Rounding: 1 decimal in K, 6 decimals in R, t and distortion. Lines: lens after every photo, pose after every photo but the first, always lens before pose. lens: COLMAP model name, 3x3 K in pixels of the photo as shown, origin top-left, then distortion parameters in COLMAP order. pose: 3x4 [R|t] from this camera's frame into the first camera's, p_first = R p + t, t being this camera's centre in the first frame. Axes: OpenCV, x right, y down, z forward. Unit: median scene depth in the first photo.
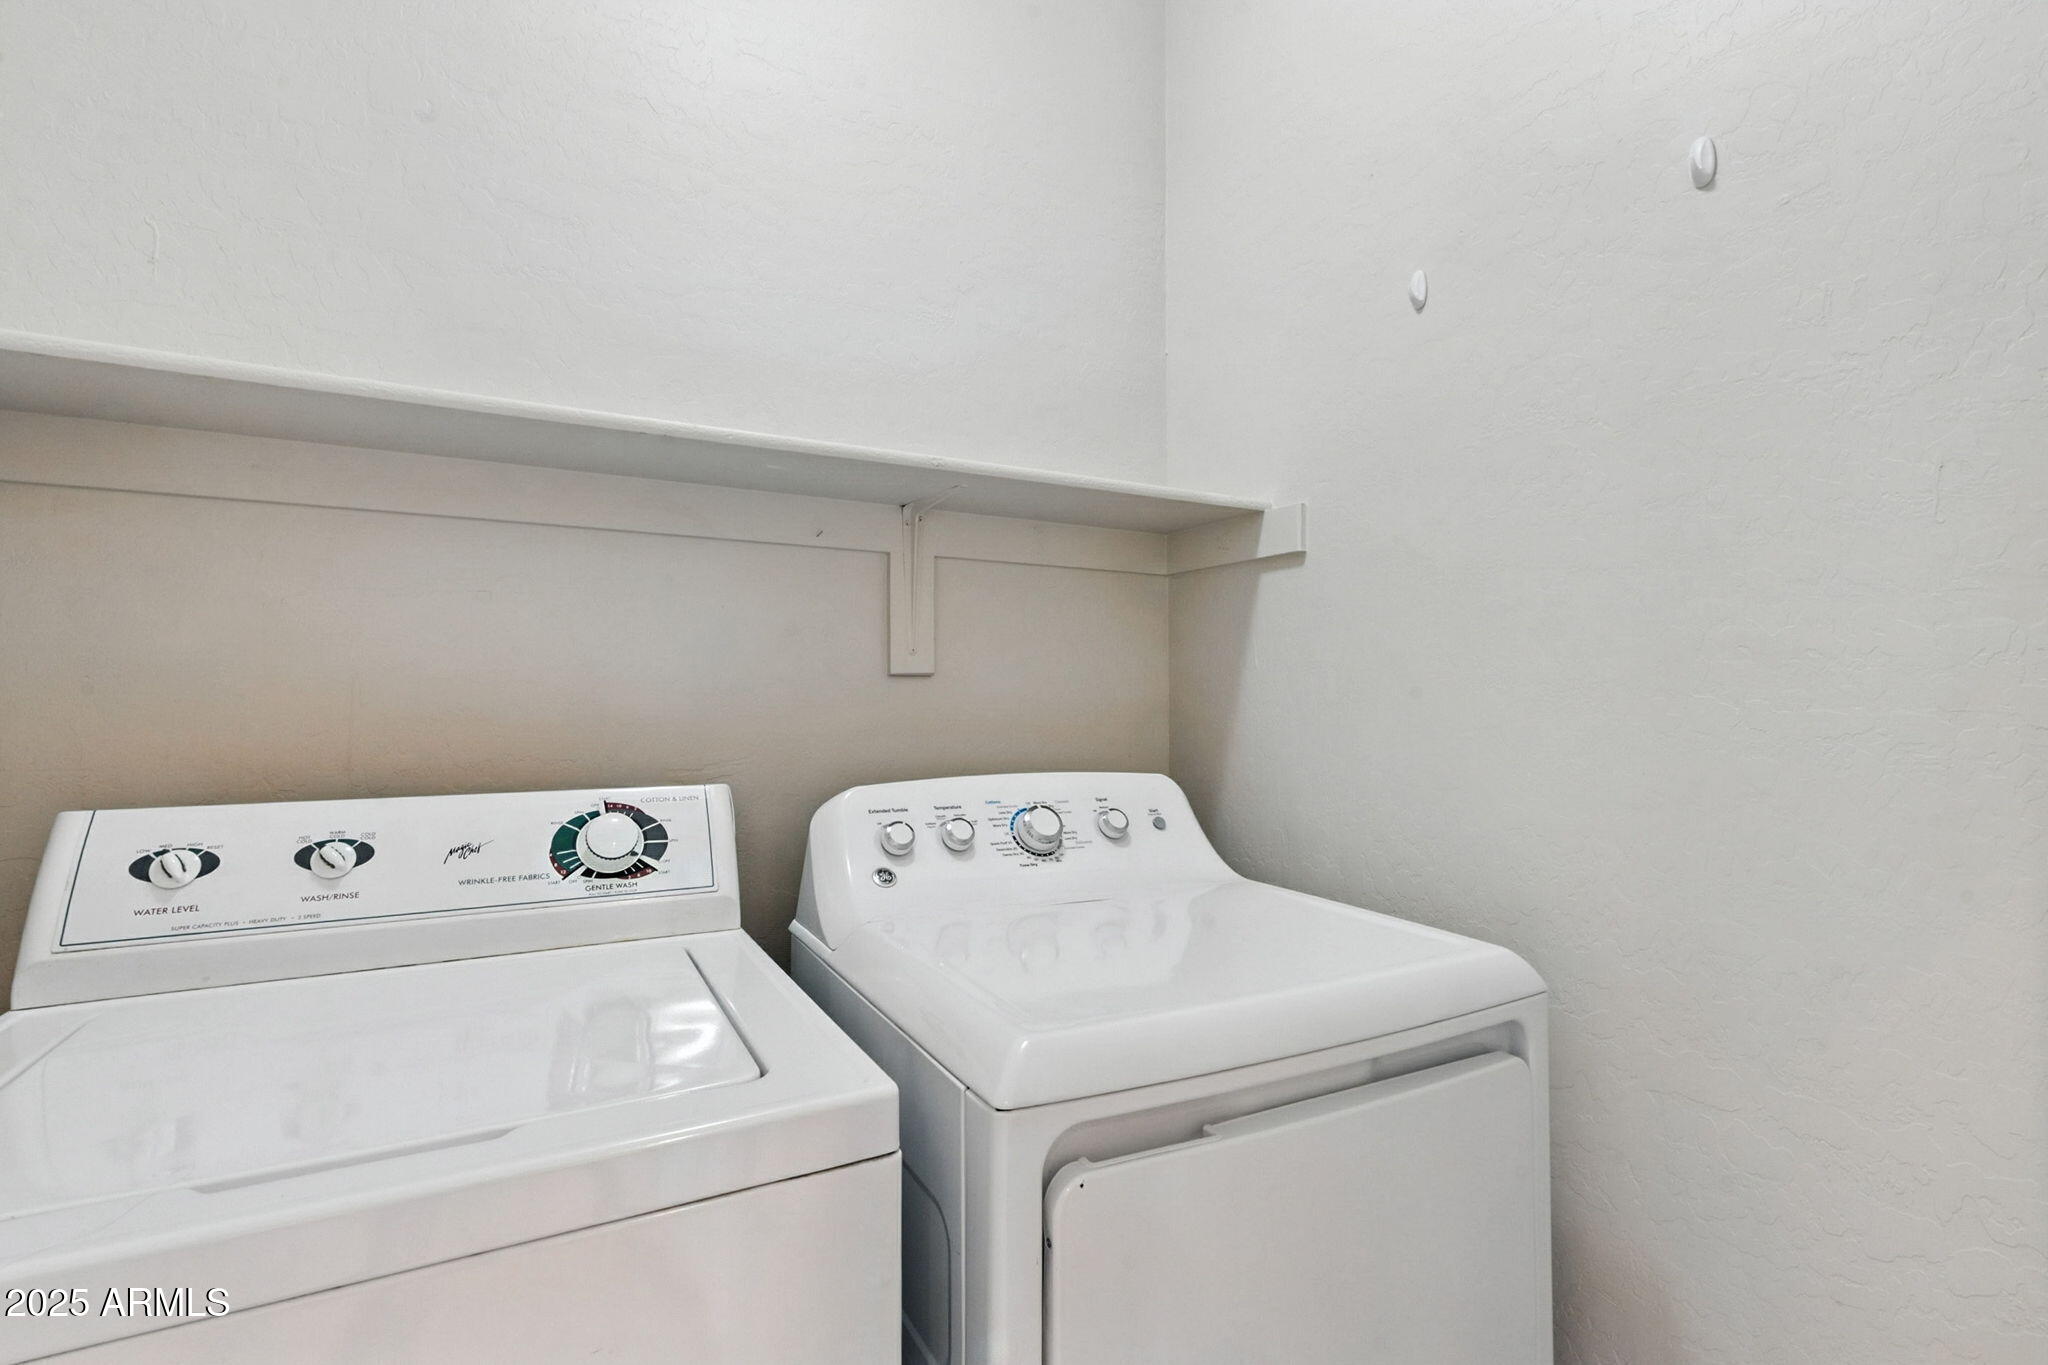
lens RADIAL K [[947.3, 0, 1025.1], [0, 947.3, 655.4], [0, 0, 1]] dist [-0.001855, -0.000170]
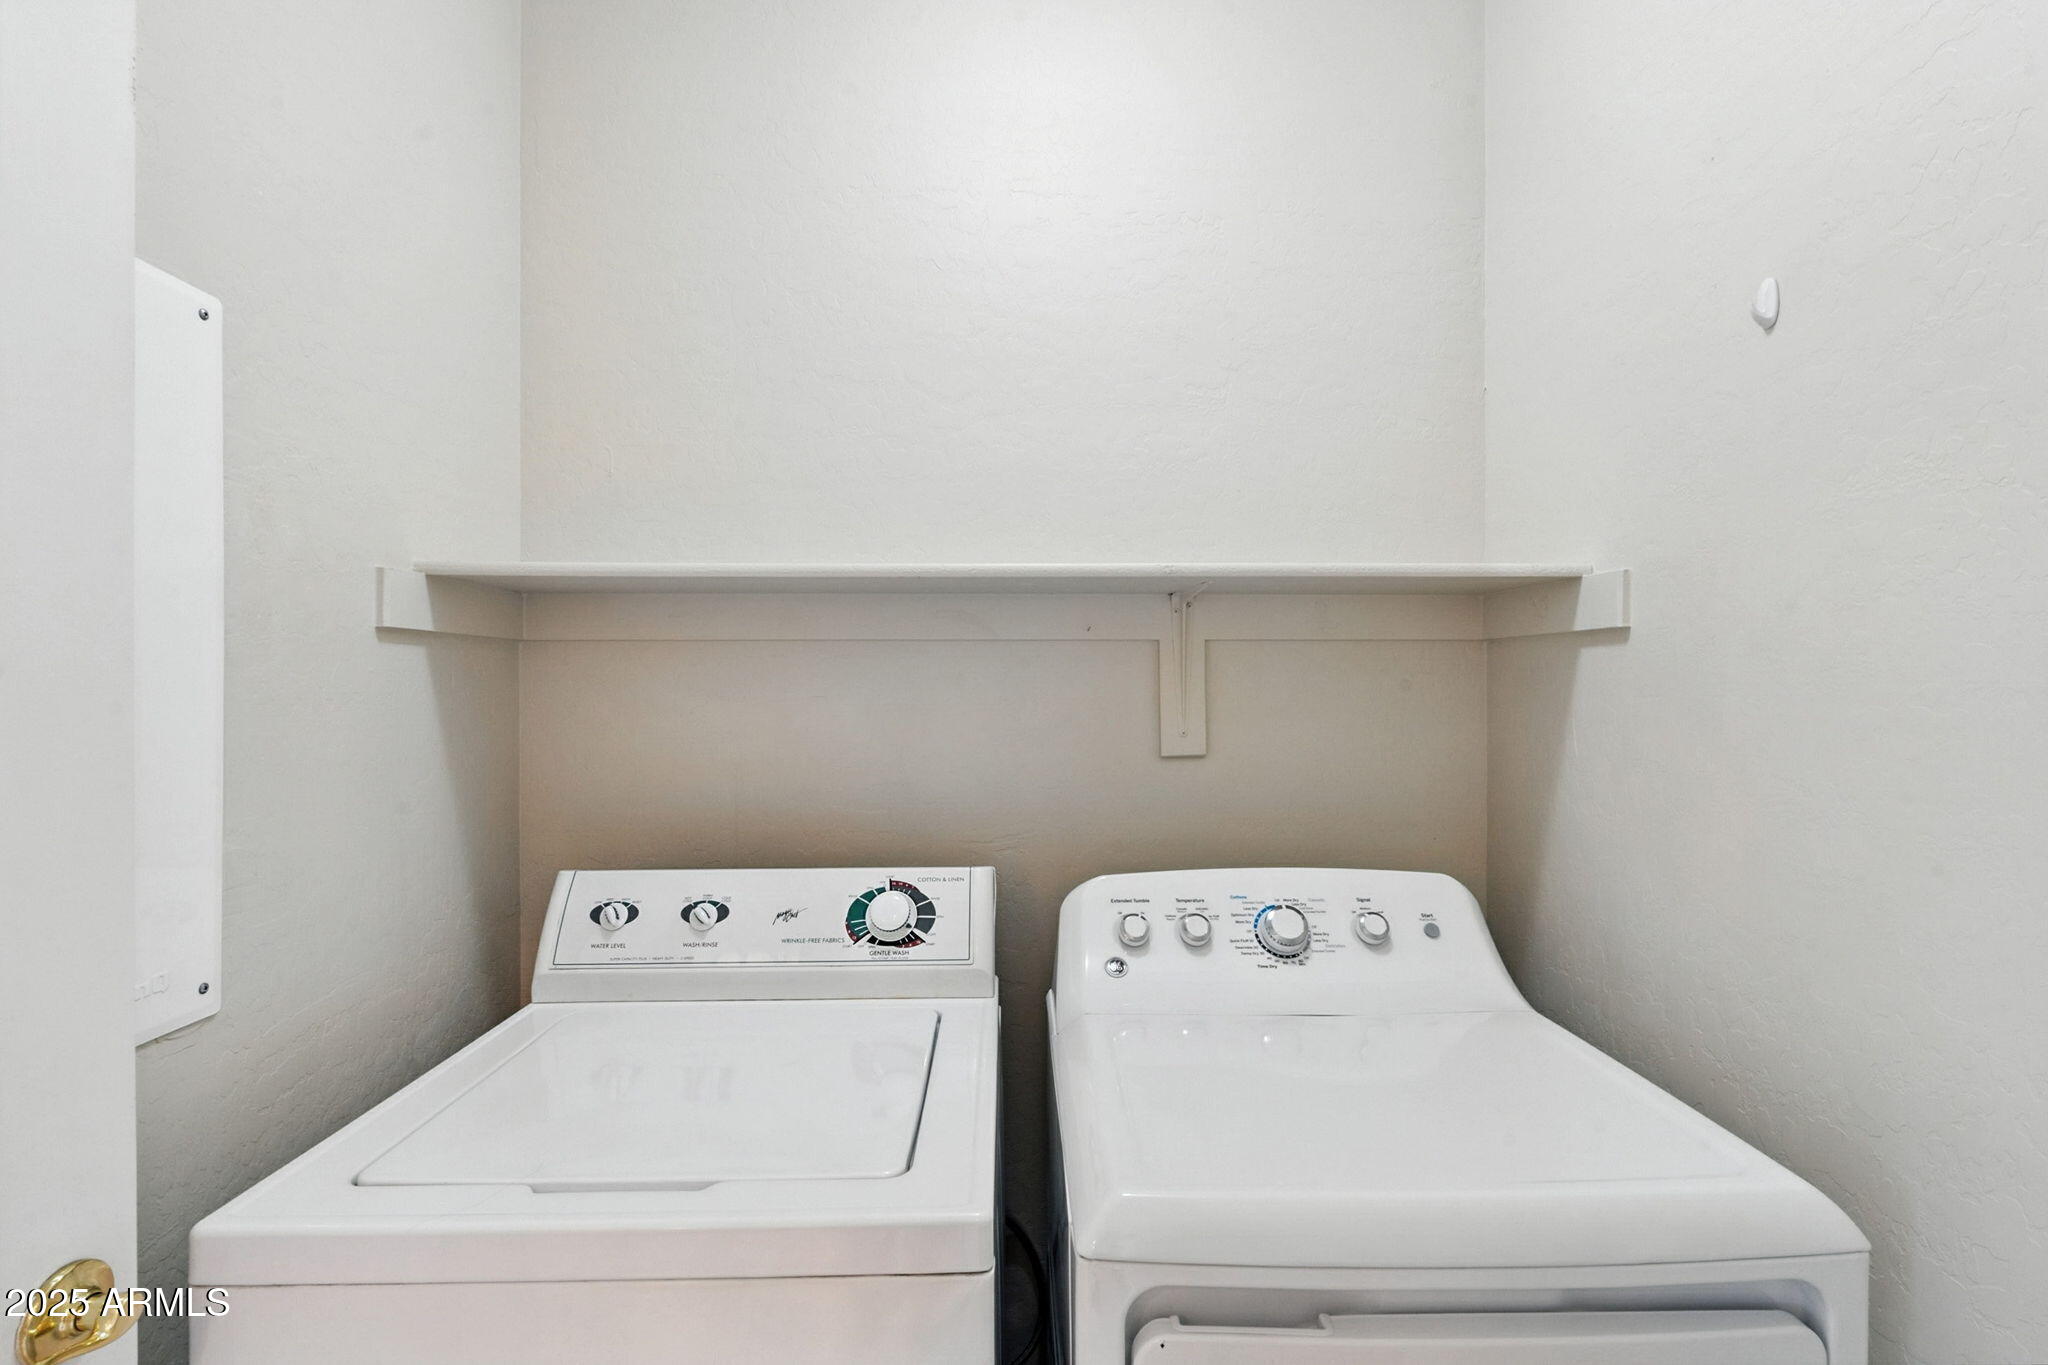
lens RADIAL K [[917.0, 0, 1015.1], [0, 917.0, 691.1], [0, 0, 1]] dist [0.001043, 0.000023]
pose [[0.892163, -0.005151, -0.451685, 0.218344], [0.024716, 0.998994, 0.037427, -0.119483], [0.451038, -0.044555, 0.891392, 0.030536]]
